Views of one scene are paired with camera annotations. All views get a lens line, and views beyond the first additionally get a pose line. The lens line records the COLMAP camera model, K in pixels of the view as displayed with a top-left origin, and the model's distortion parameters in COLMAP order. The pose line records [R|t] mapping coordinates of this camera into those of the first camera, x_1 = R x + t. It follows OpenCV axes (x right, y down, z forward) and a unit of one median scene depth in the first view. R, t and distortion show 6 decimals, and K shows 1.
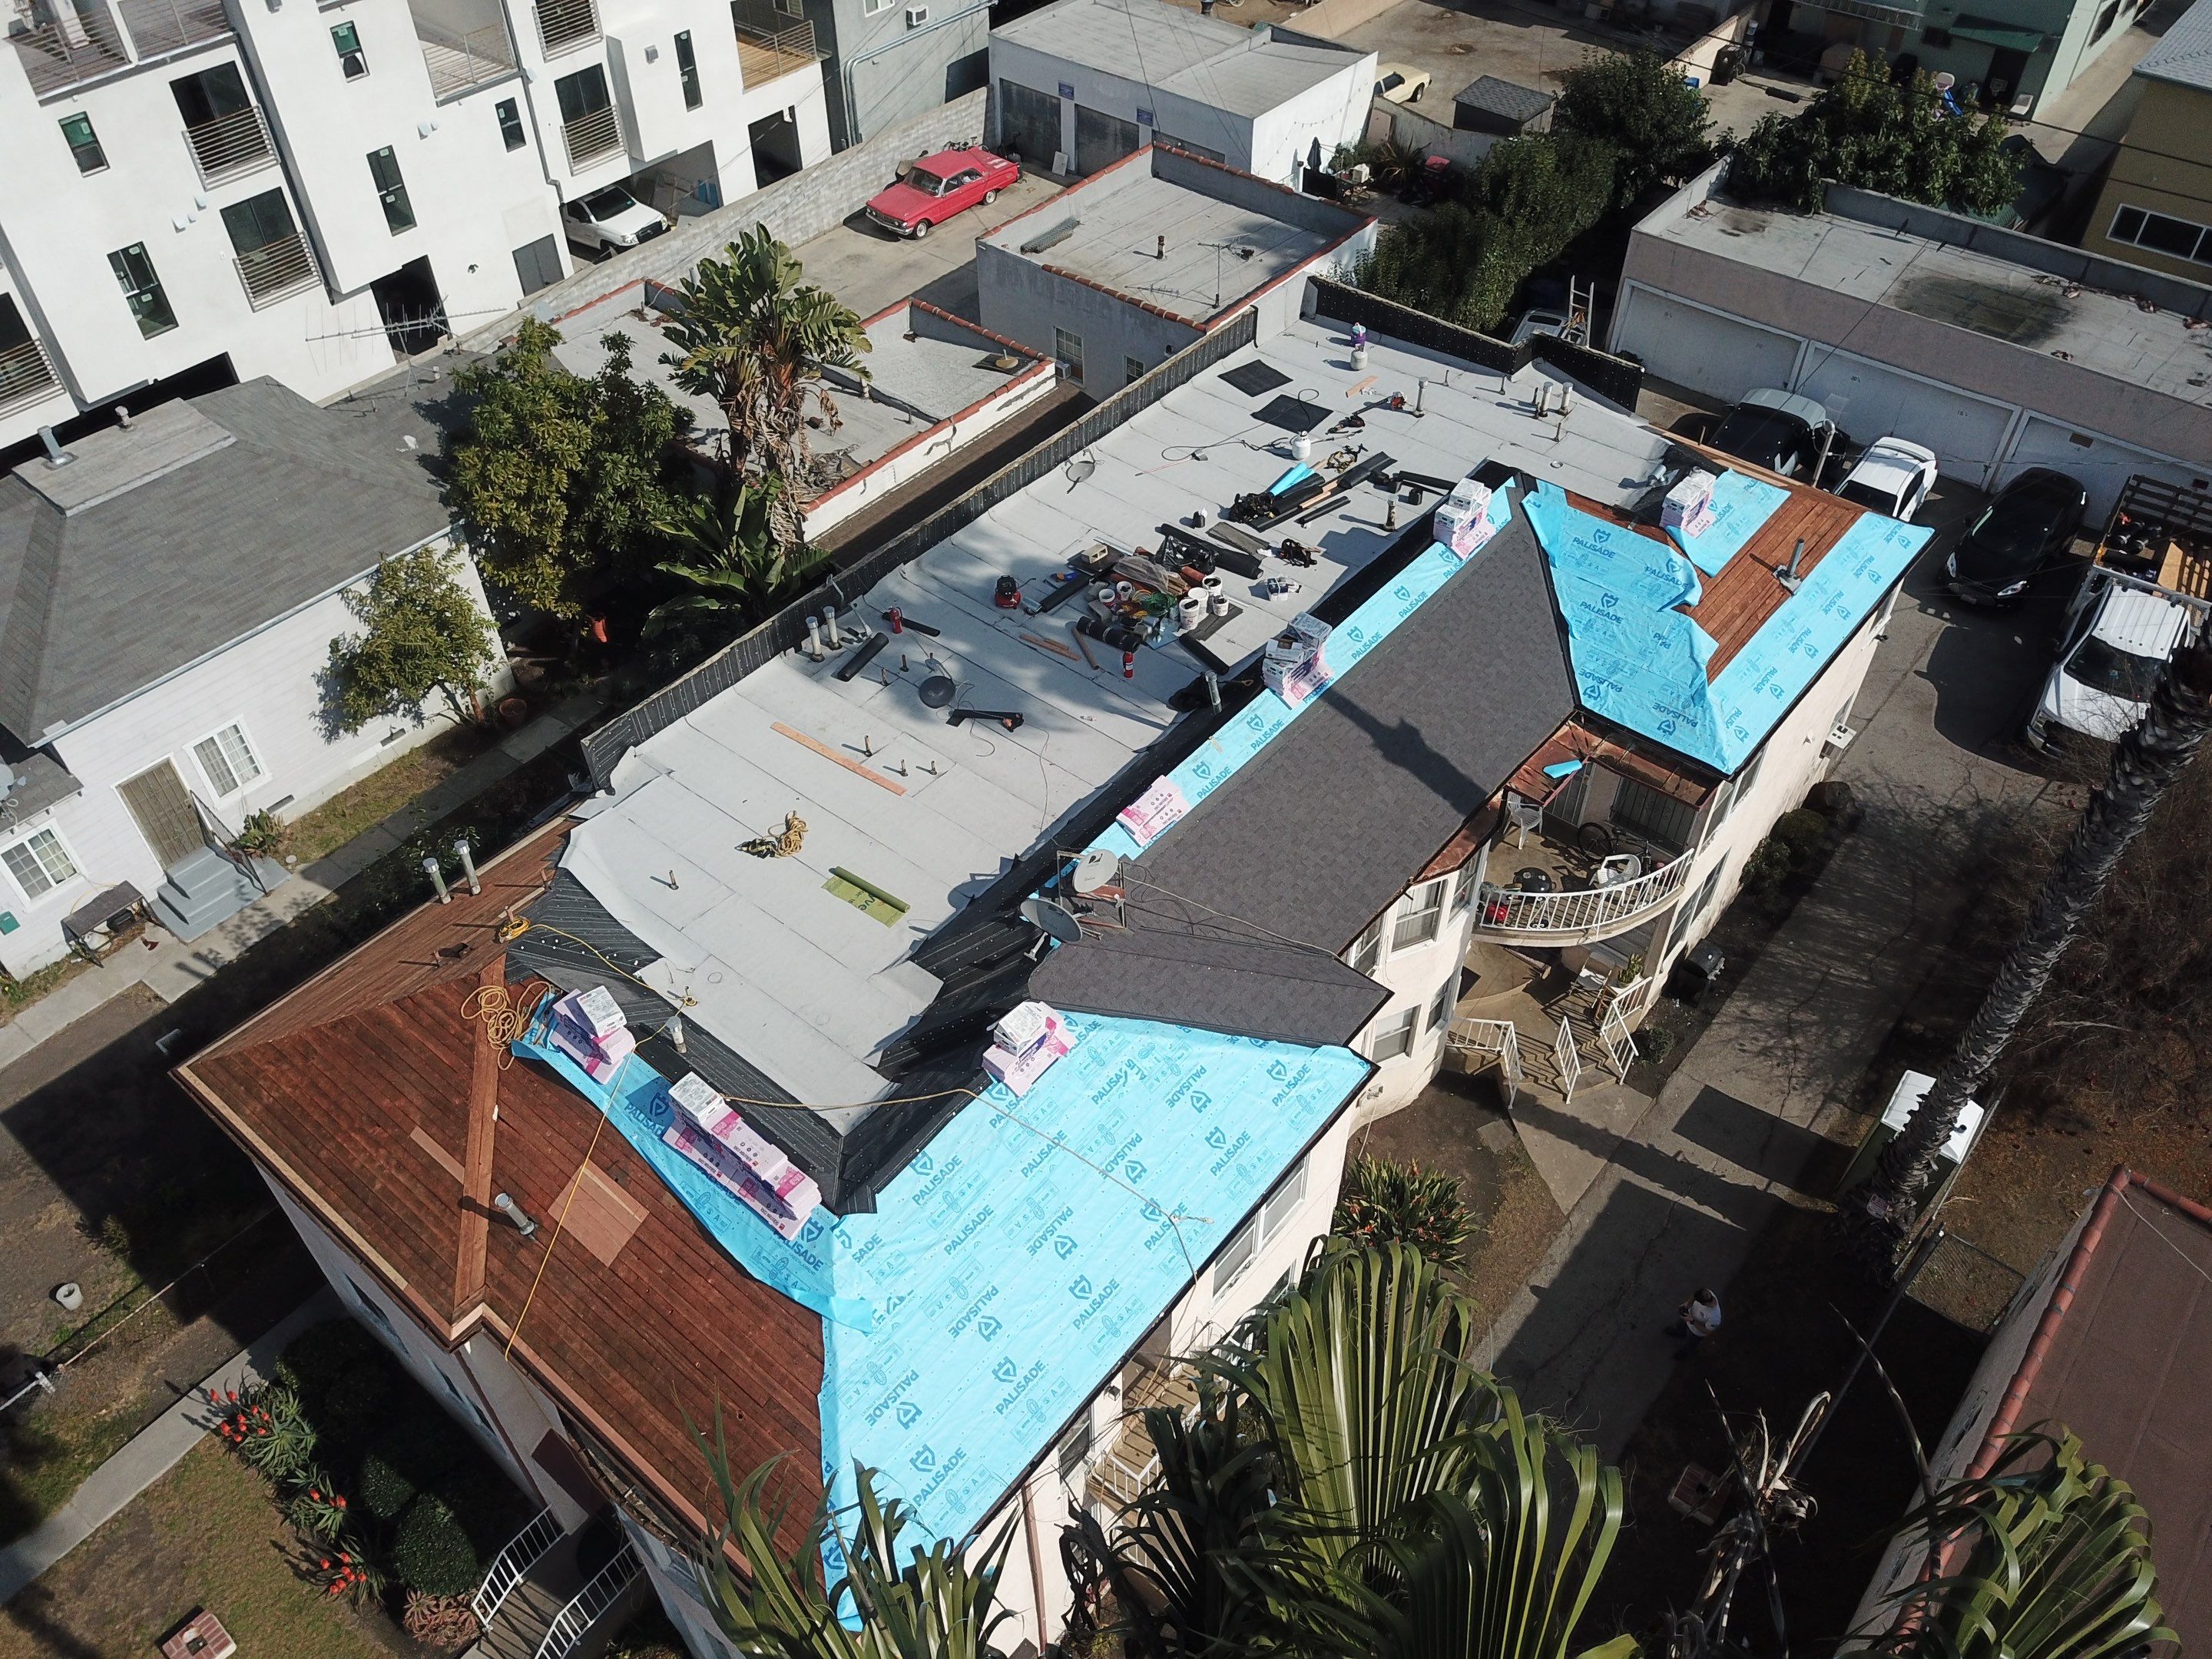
lens RADIAL K [[1682.8, 0, 1106.0], [0, 1682.8, 829.5], [0, 0, 1]] dist [0.007805, 0.000743]
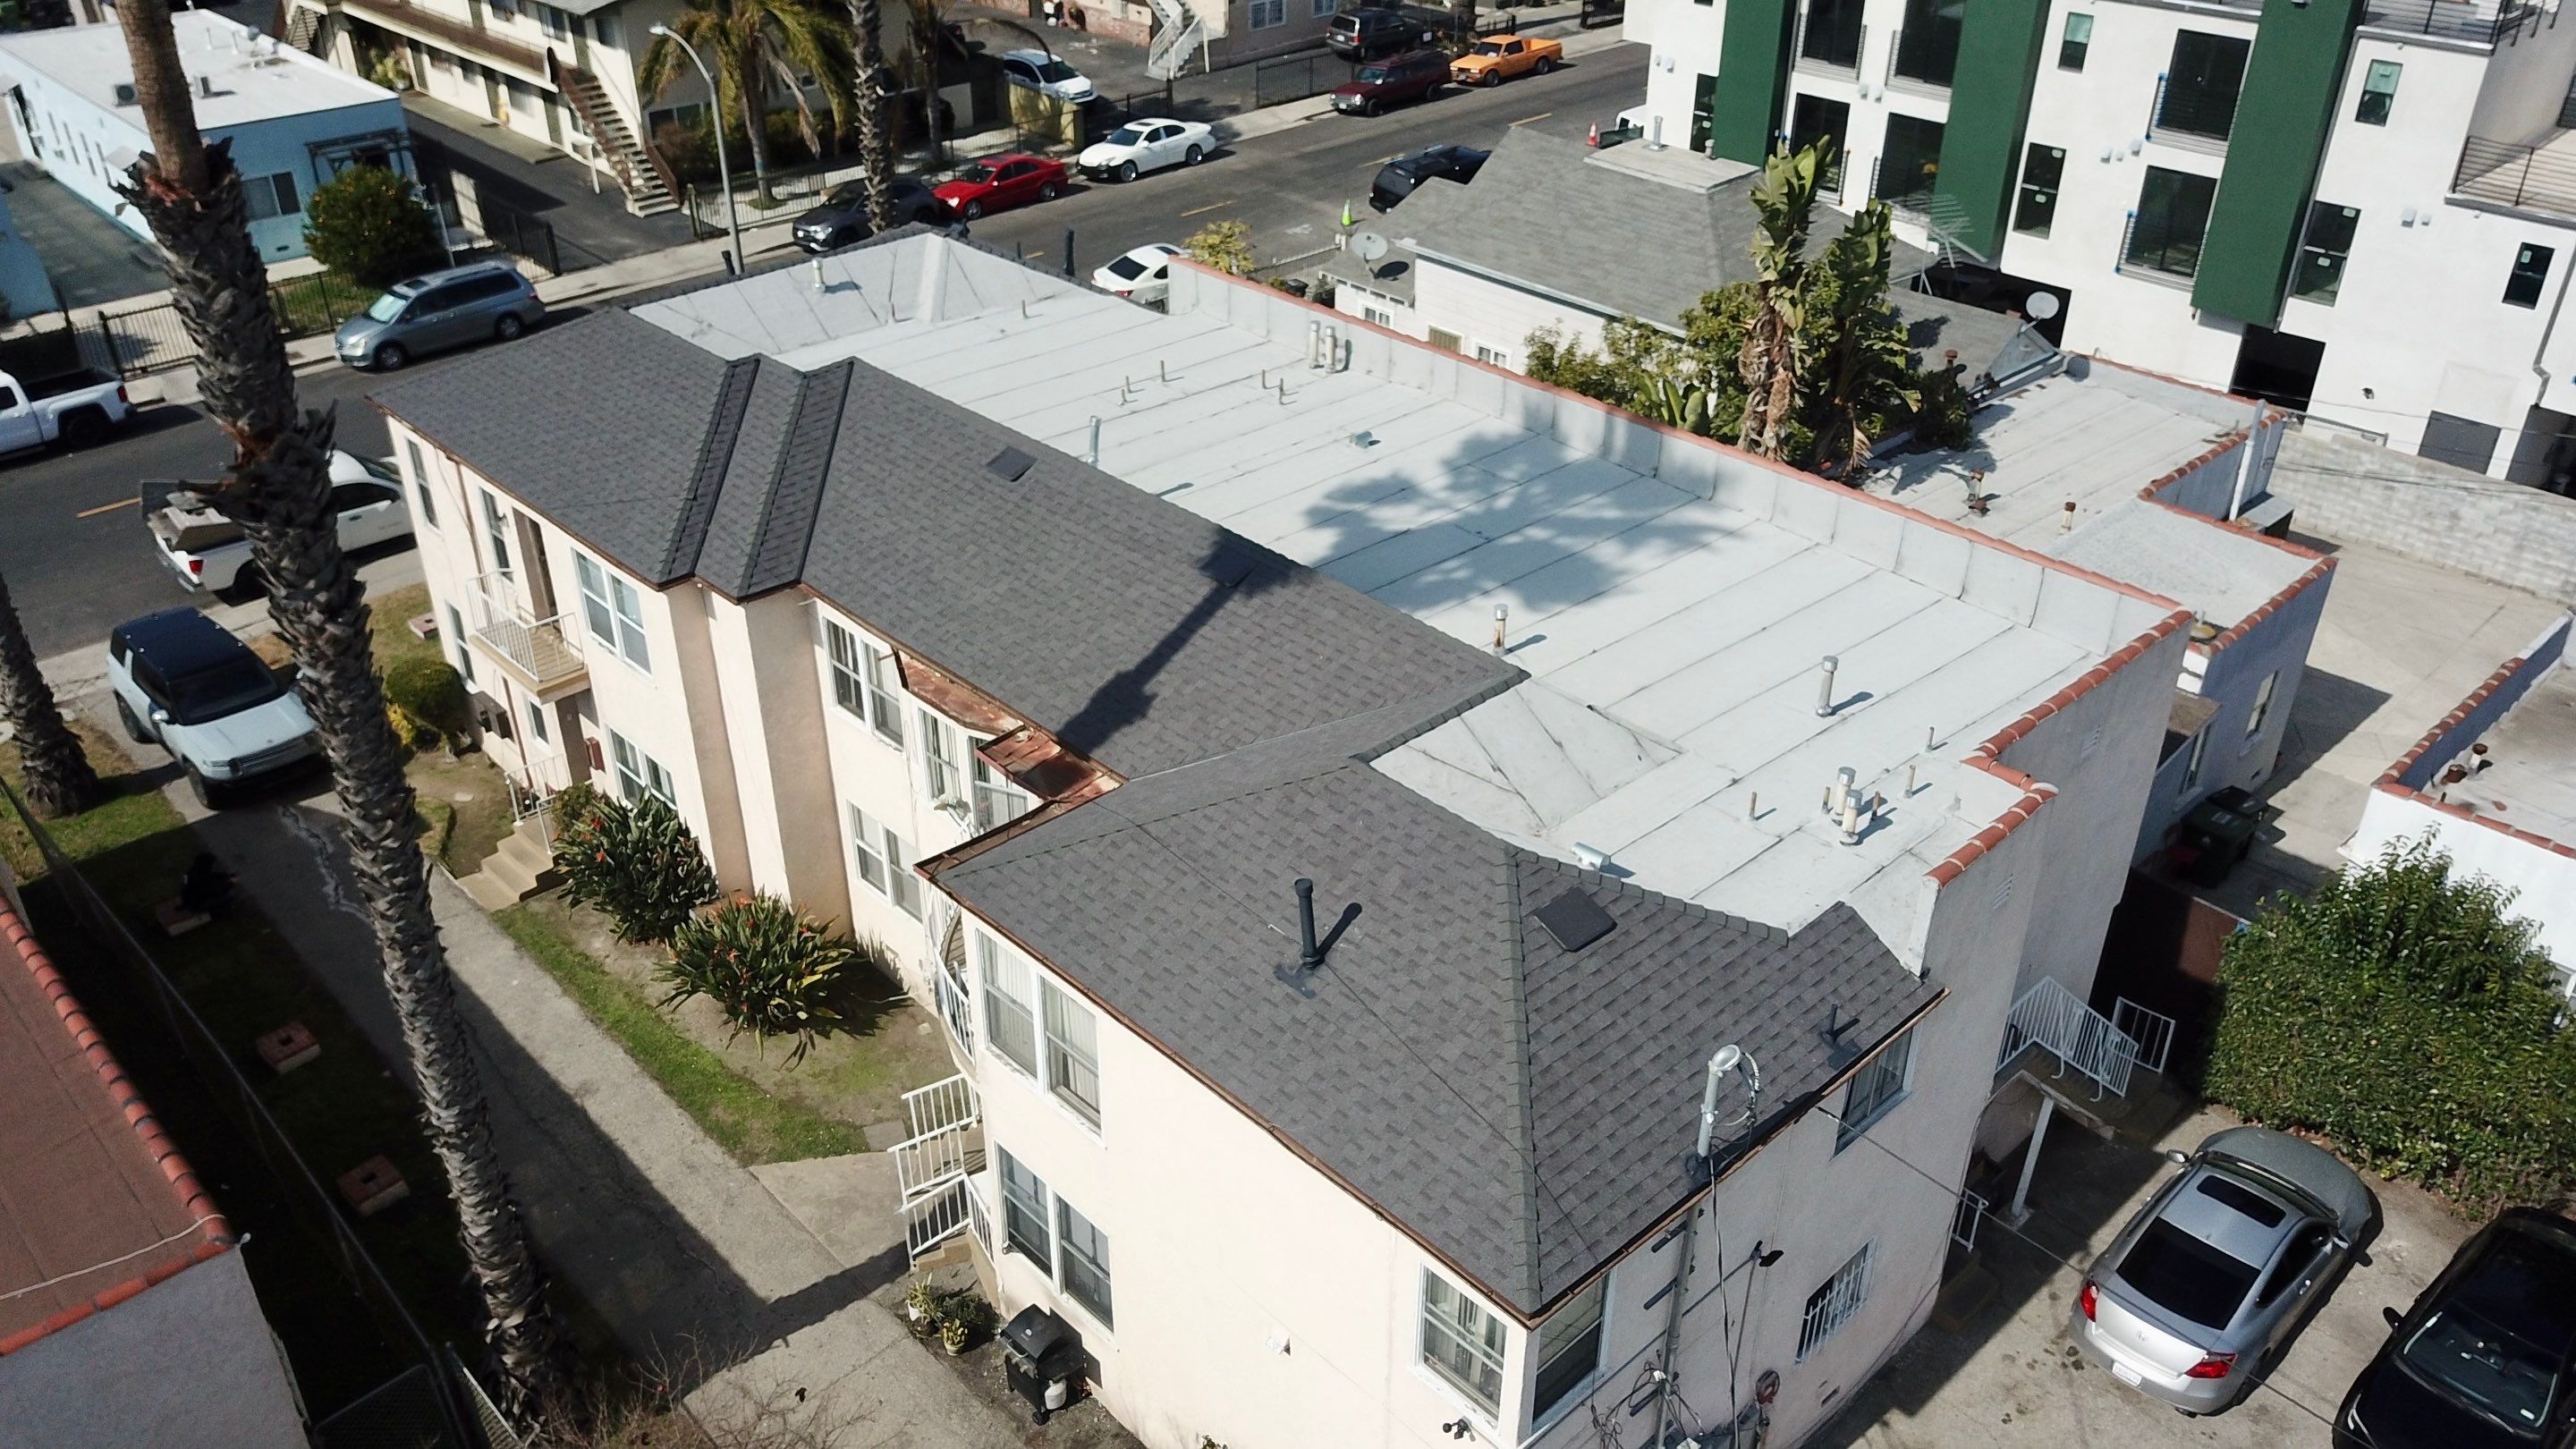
lens RADIAL K [[1980.8, 0, 1288.0], [0, 1980.8, 724.5], [0, 0, 1]] dist [0.000546, 0.008956]
pose [[-0.109091, 0.517364, -0.848783, 0.860363], [-0.712324, 0.554879, 0.429772, -0.432217], [0.693321, 0.651493, 0.307998, 0.690148]]
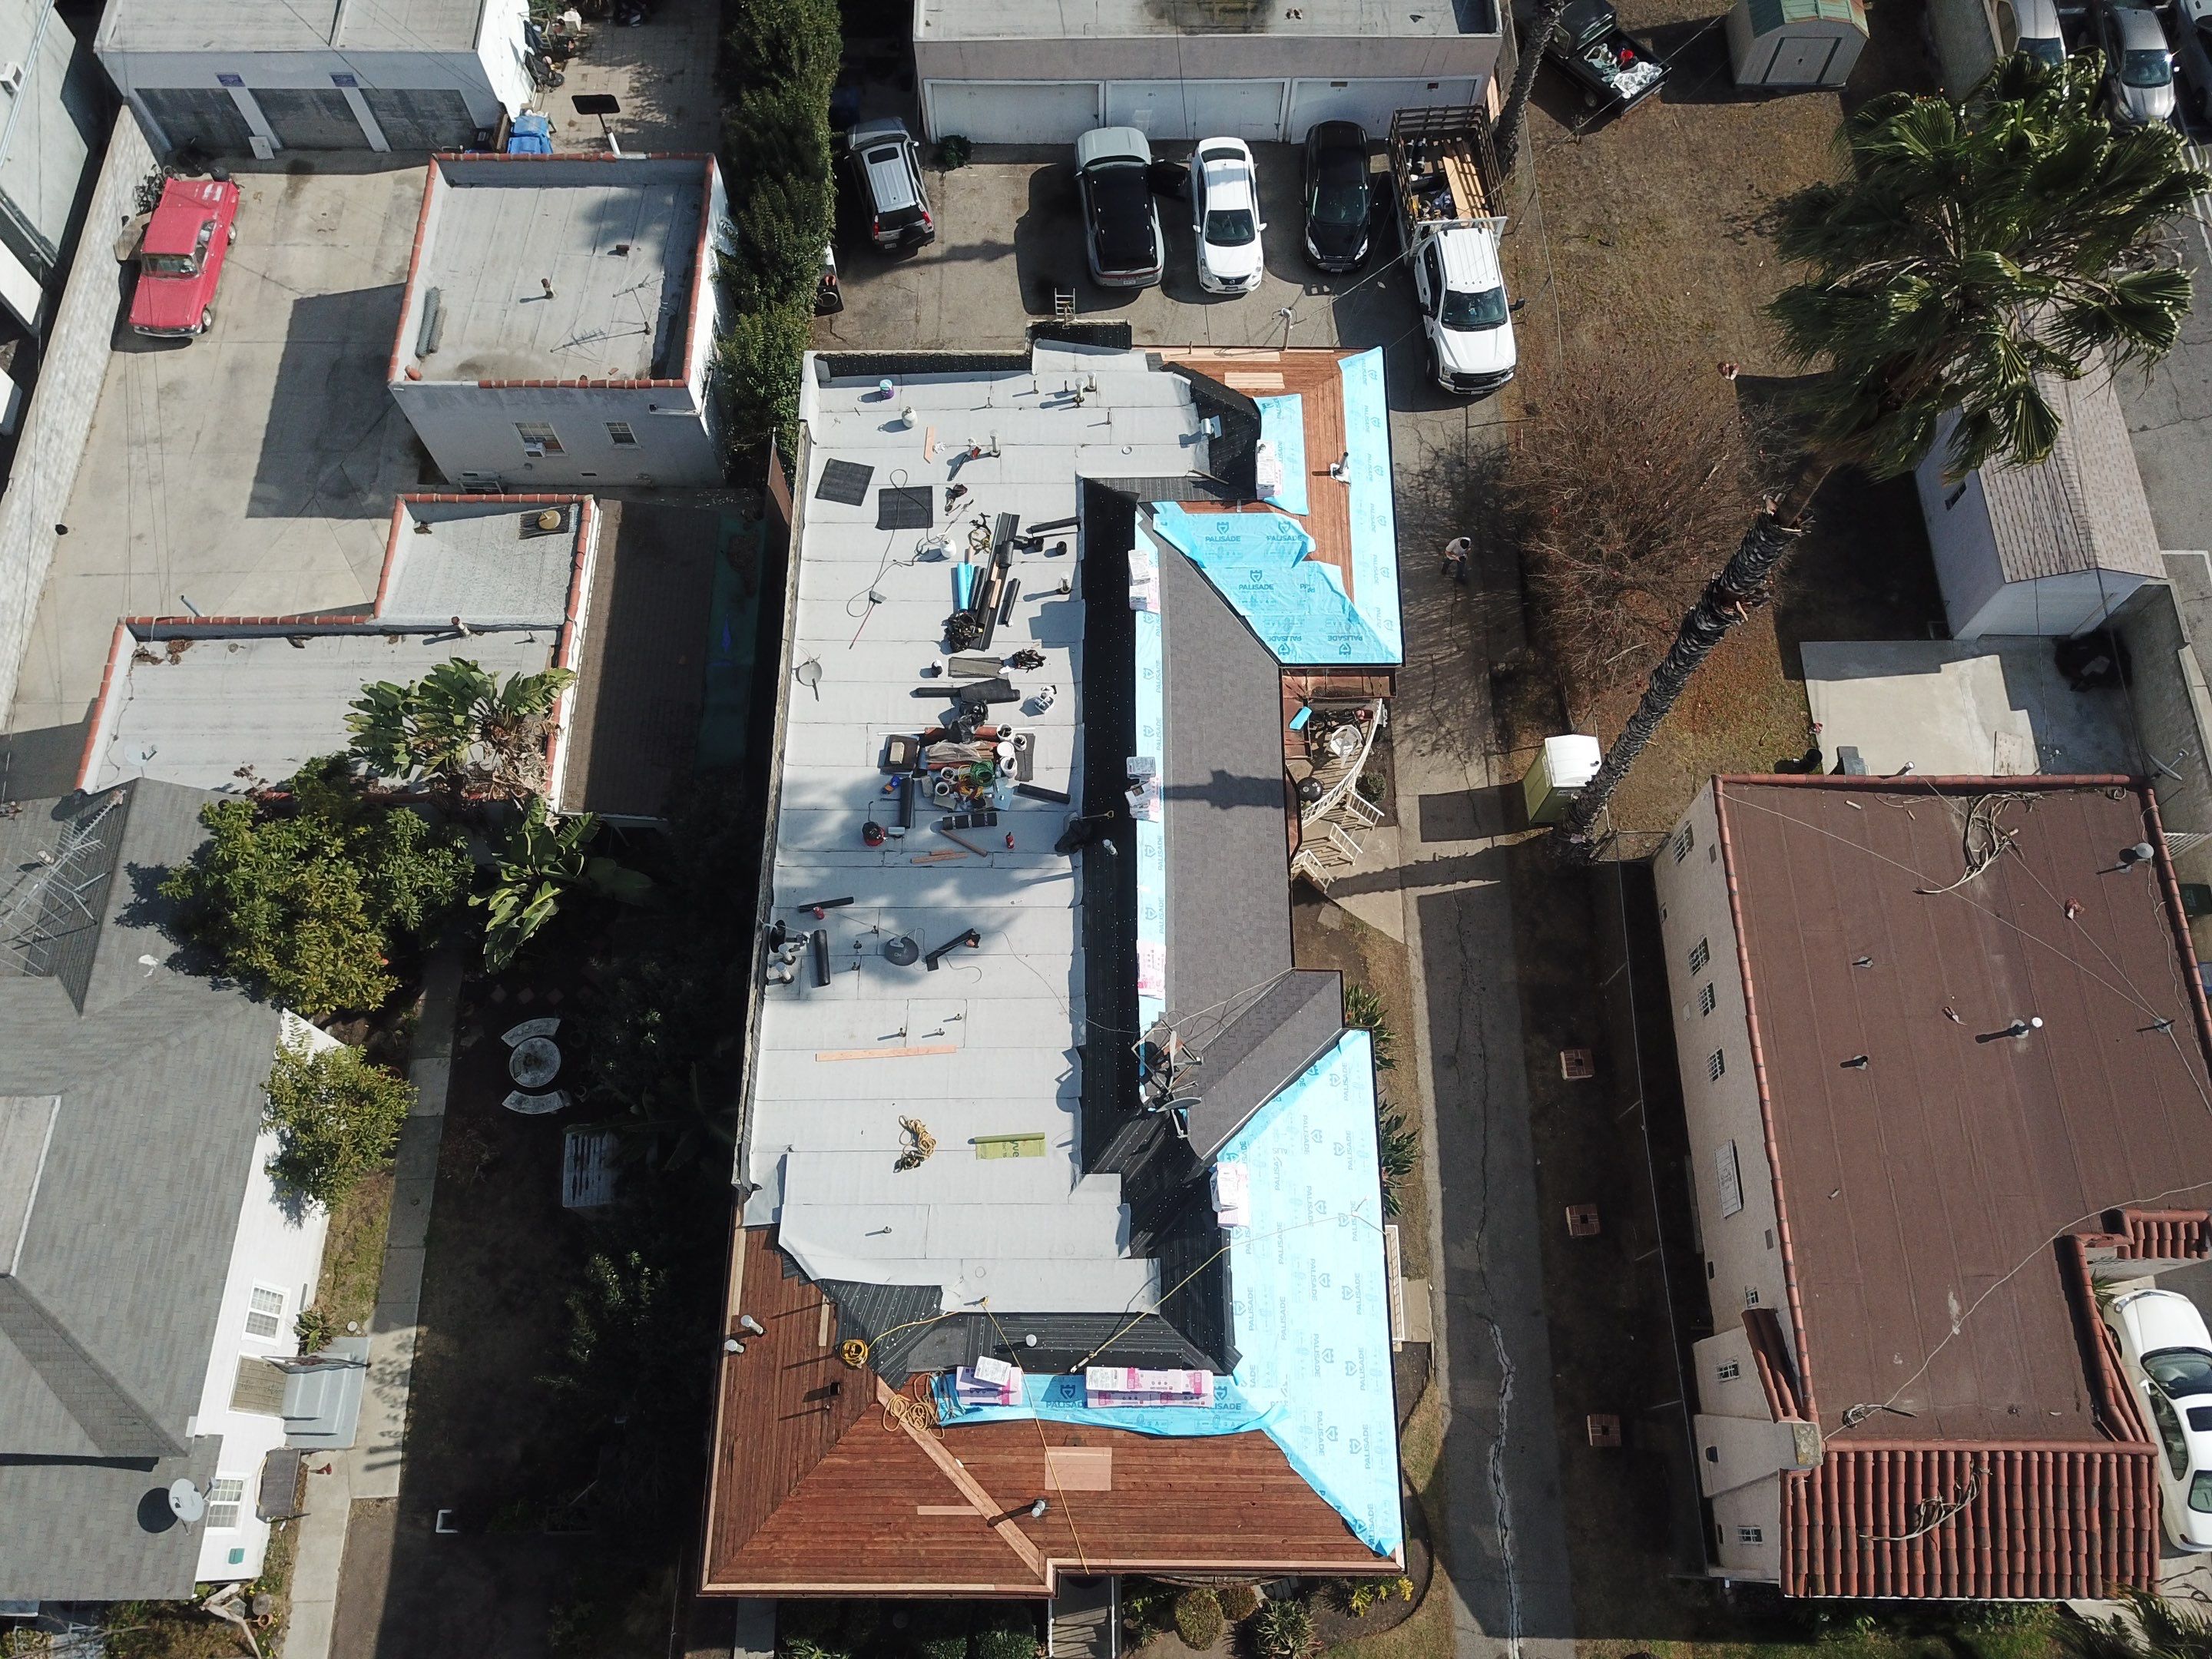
lens RADIAL K [[1682.8, 0, 1106.0], [0, 1682.8, 829.5], [0, 0, 1]] dist [0.007805, 0.000743]
pose [[0.772793, -0.584567, 0.247129, -0.209238], [0.450929, 0.779747, 0.434348, -0.550224], [-0.446604, -0.224223, 0.866181, -0.109201]]
